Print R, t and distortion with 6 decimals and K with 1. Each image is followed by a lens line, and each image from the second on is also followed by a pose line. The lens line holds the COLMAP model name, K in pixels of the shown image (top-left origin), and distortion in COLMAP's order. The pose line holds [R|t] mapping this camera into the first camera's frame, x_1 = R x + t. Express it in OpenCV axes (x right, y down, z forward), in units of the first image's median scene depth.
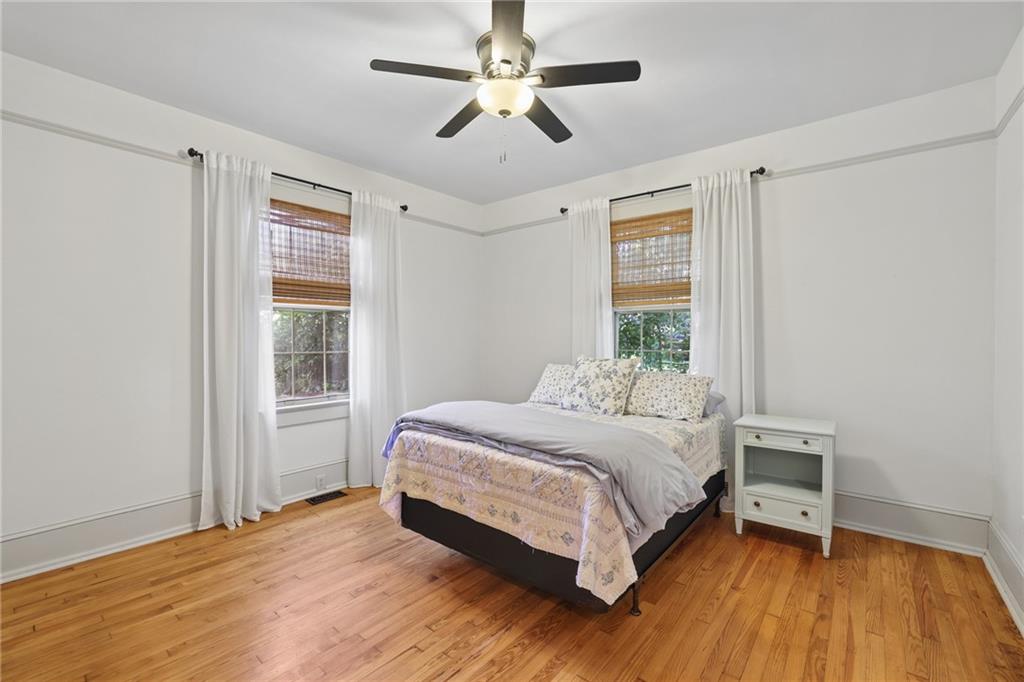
lens RADIAL K [[442.4, 0, 512.0], [0, 442.4, 341.0], [0, 0, 1]] dist [-0.046086, 0.016344]
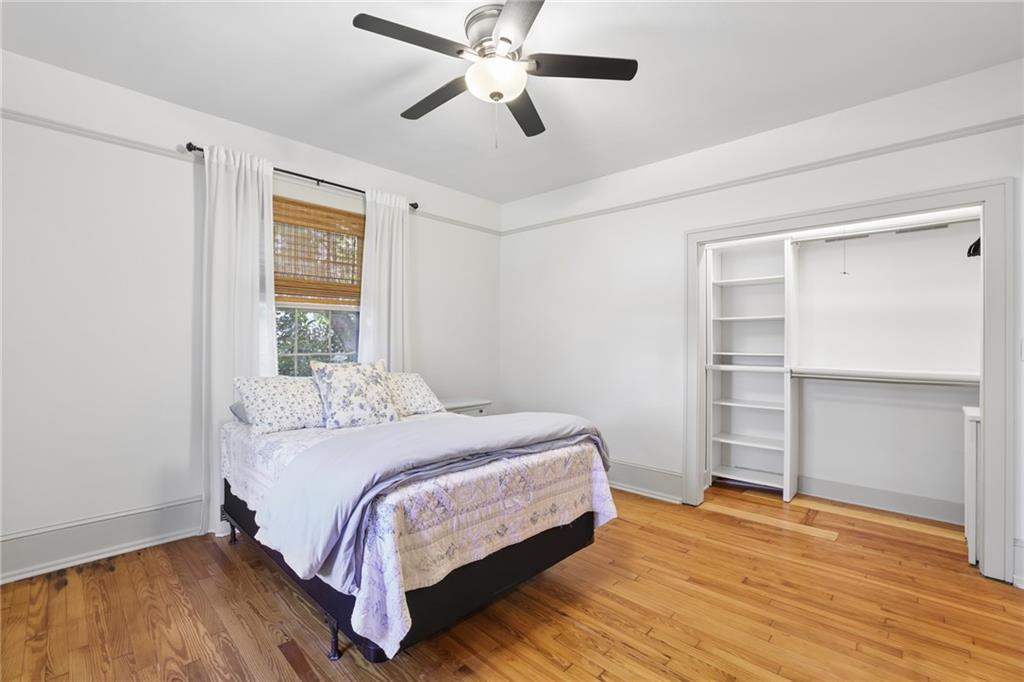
lens RADIAL K [[438.9, 0, 512.6], [0, 438.9, 338.3], [0, 0, 1]] dist [-0.046888, 0.015579]
pose [[0.081496, 0.008164, 0.996640, -0.926640], [0.007304, 0.999935, -0.008789, 0.001207], [-0.996647, 0.007996, 0.081431, 0.895866]]
